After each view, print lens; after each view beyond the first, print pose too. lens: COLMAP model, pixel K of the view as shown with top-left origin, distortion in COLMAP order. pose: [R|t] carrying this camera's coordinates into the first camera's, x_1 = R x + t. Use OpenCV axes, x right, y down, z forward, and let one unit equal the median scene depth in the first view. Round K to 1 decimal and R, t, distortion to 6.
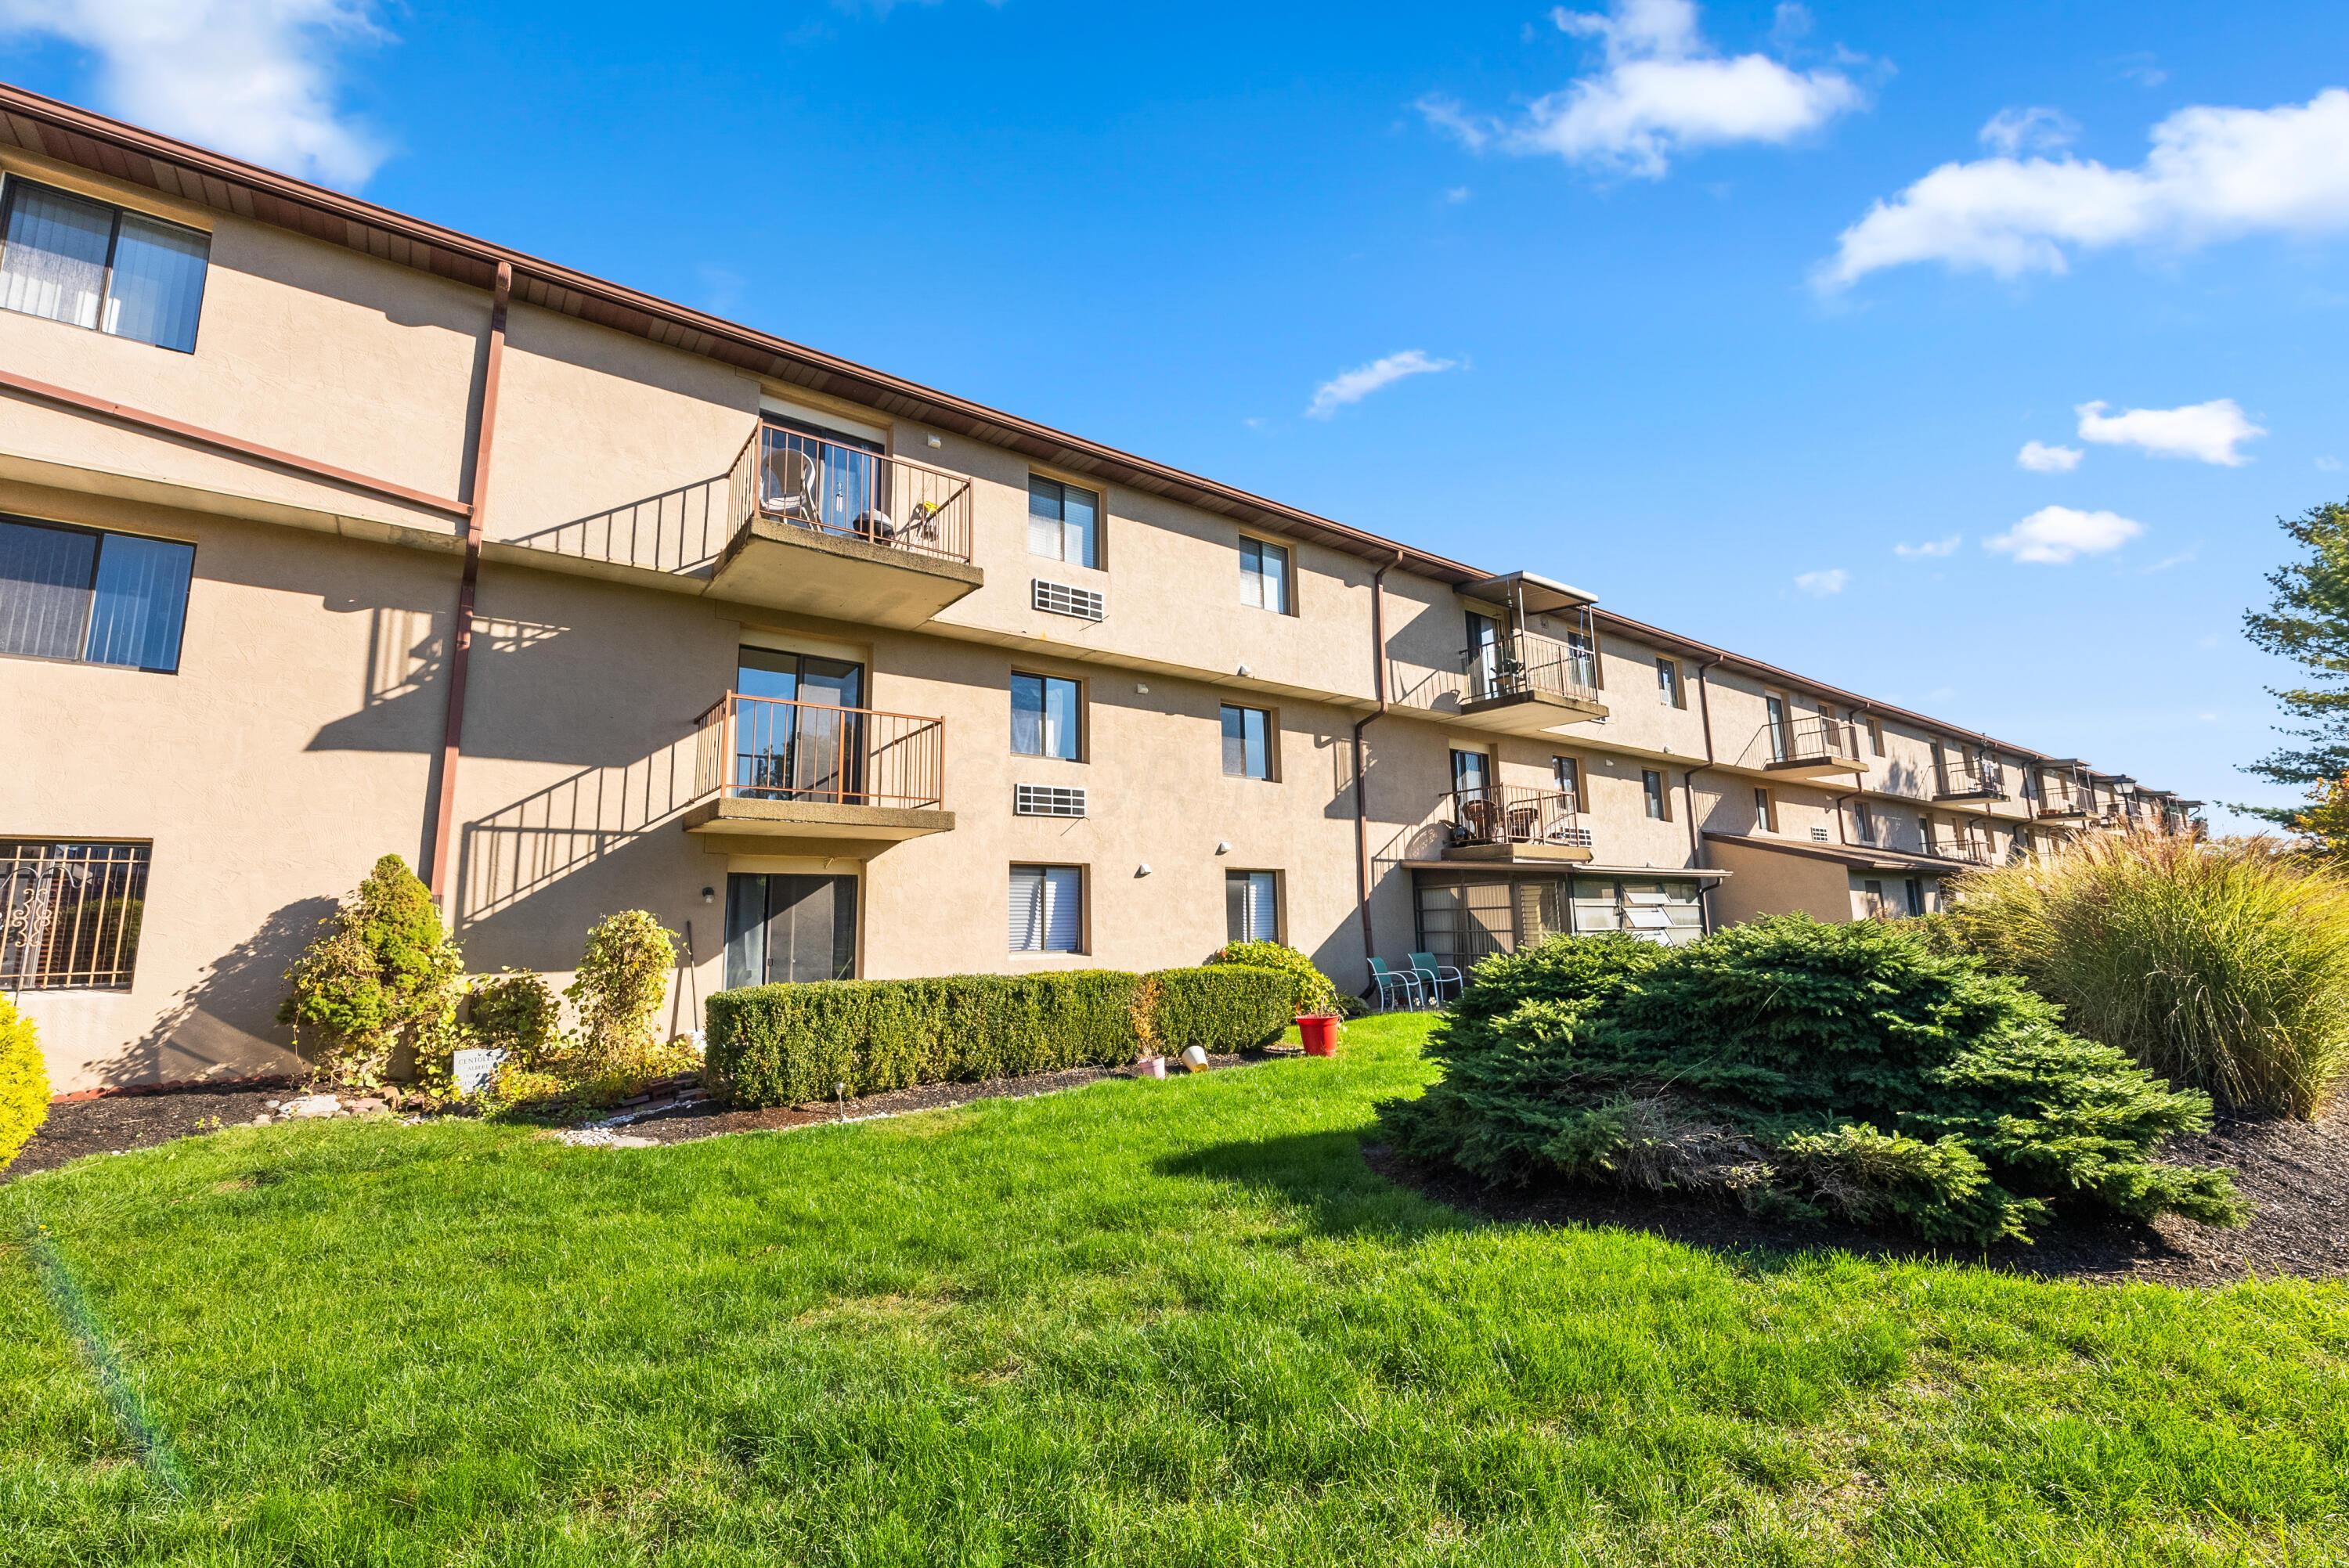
lens RADIAL K [[970.5, 0, 1174.5], [0, 970.5, 784.0], [0, 0, 1]] dist [0.000340, 0.000191]
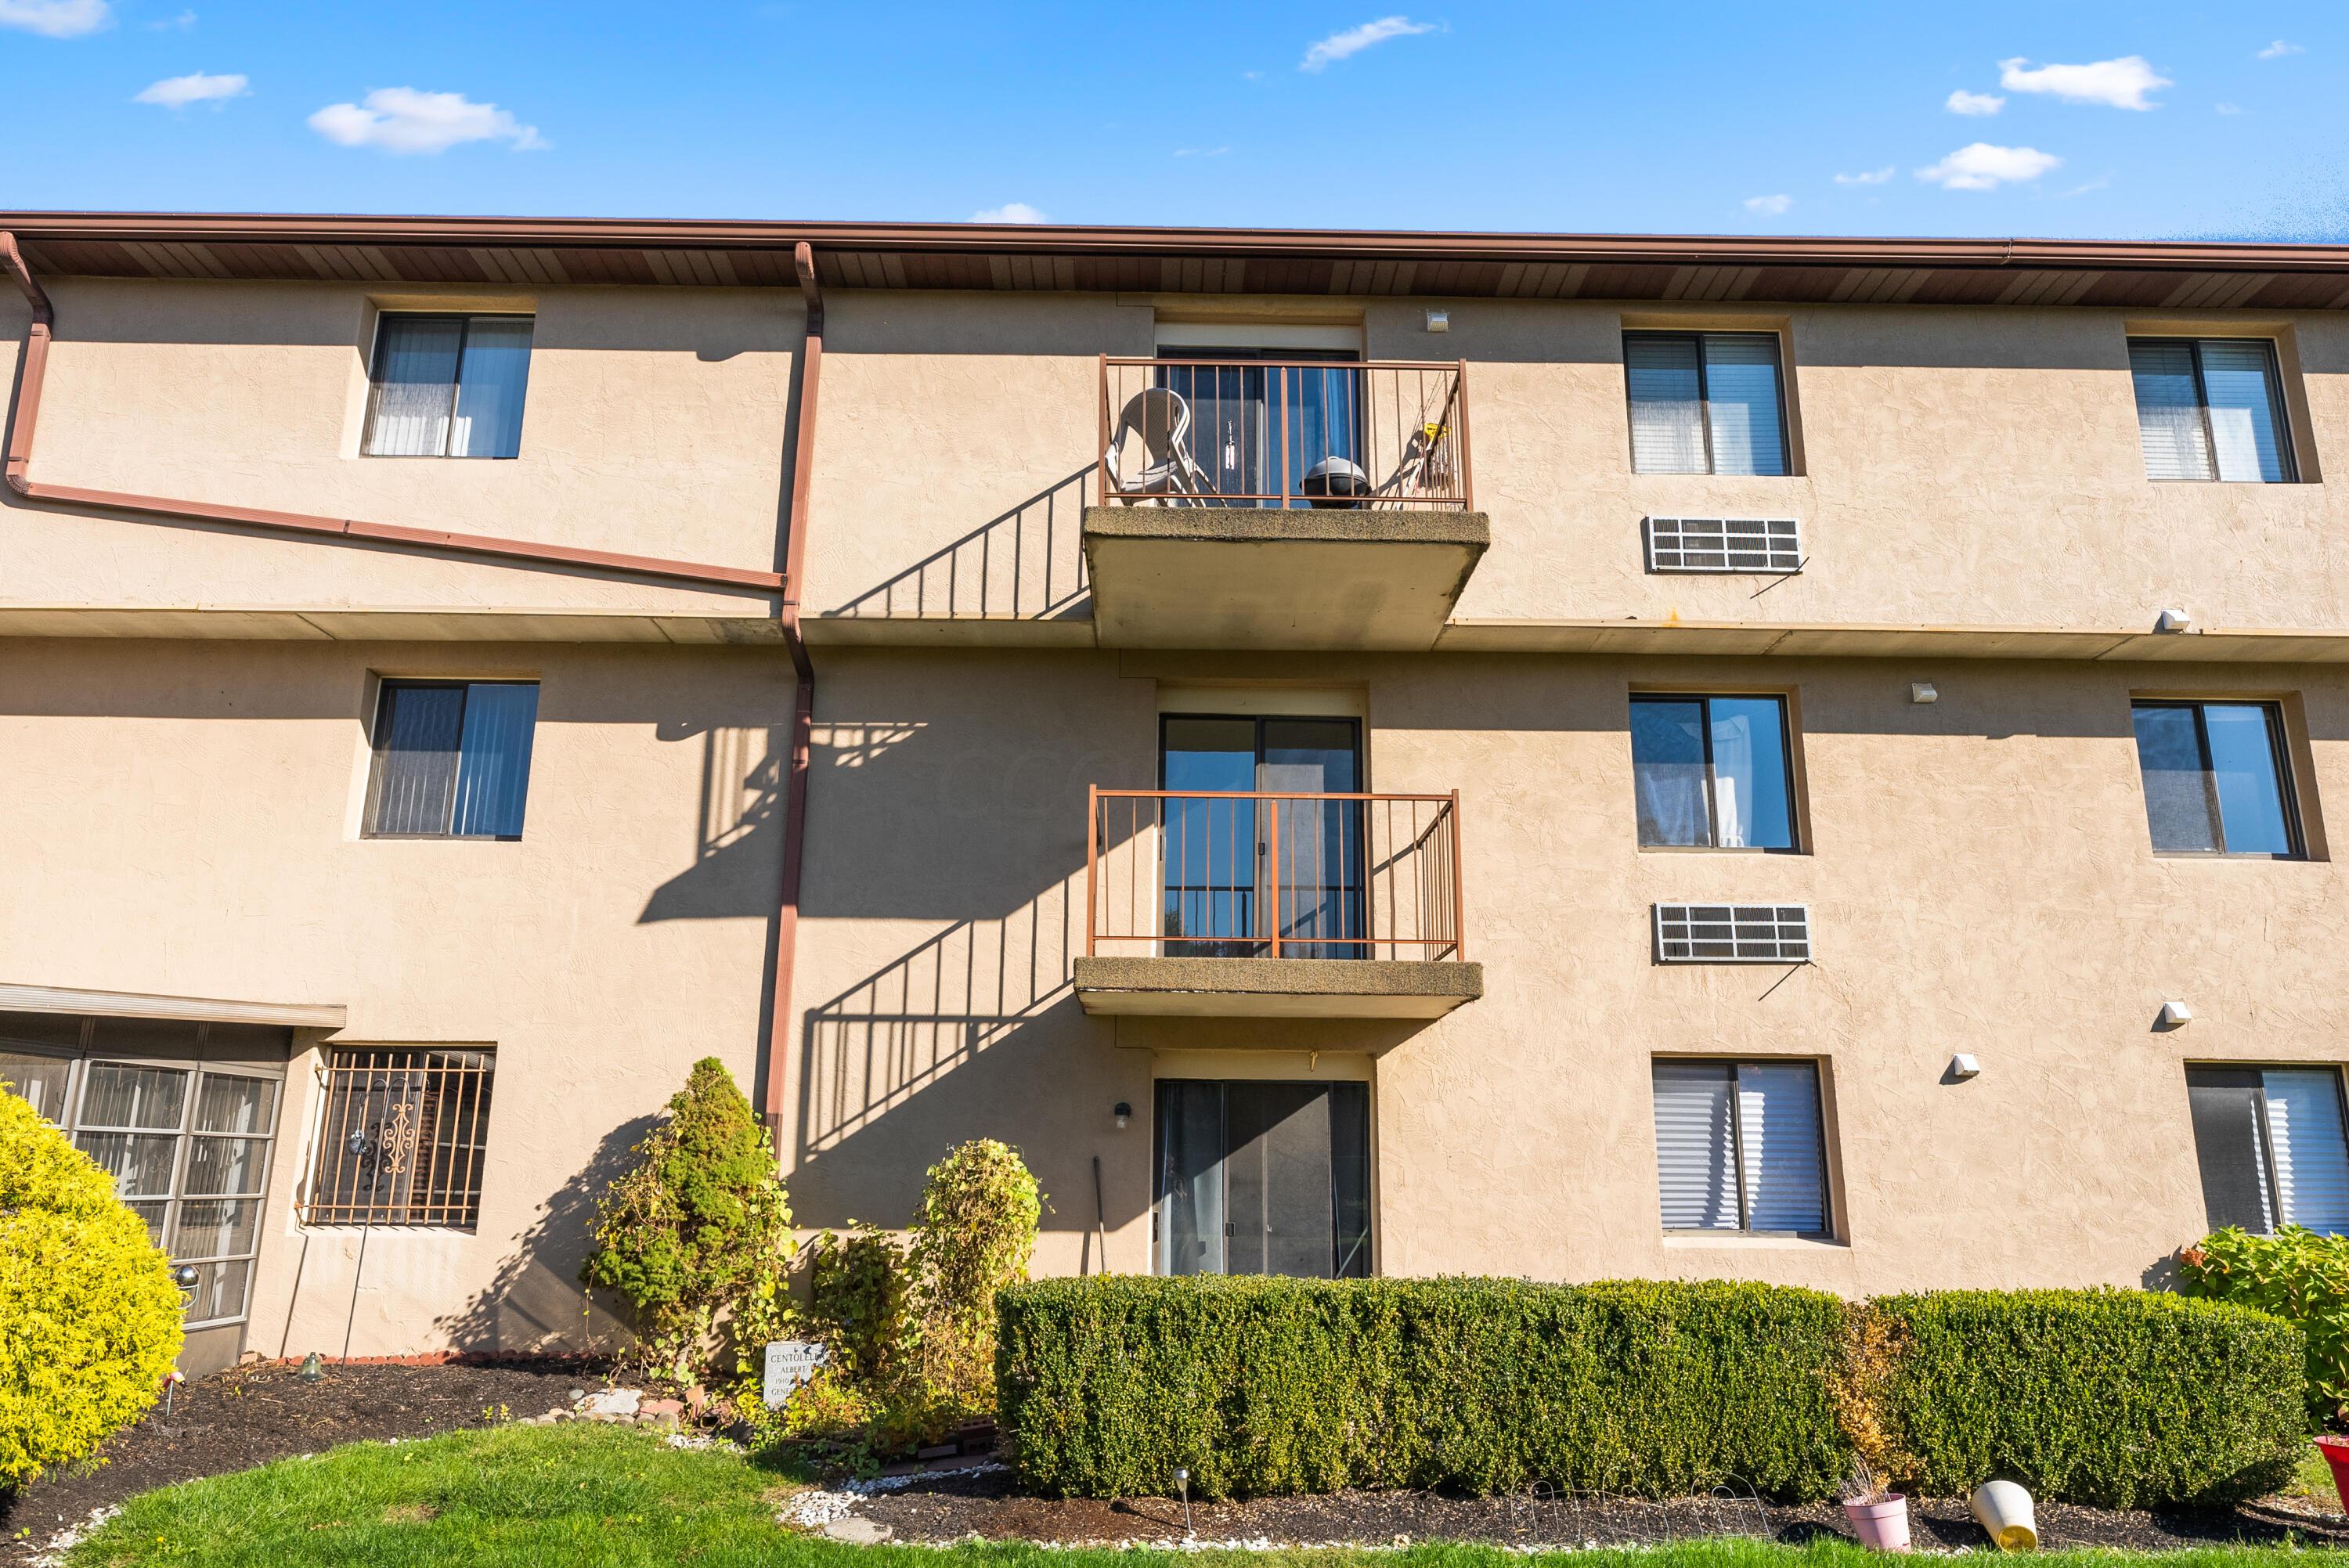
lens RADIAL K [[1566.2, 0, 1174.5], [0, 1566.2, 784.0], [0, 0, 1]] dist [0.004639, 0.000740]
pose [[0.810049, -0.113065, -0.575358, 0.164042], [0.061082, 0.992166, -0.108975, 0.016042], [0.583172, 0.053131, 0.810610, 0.207134]]
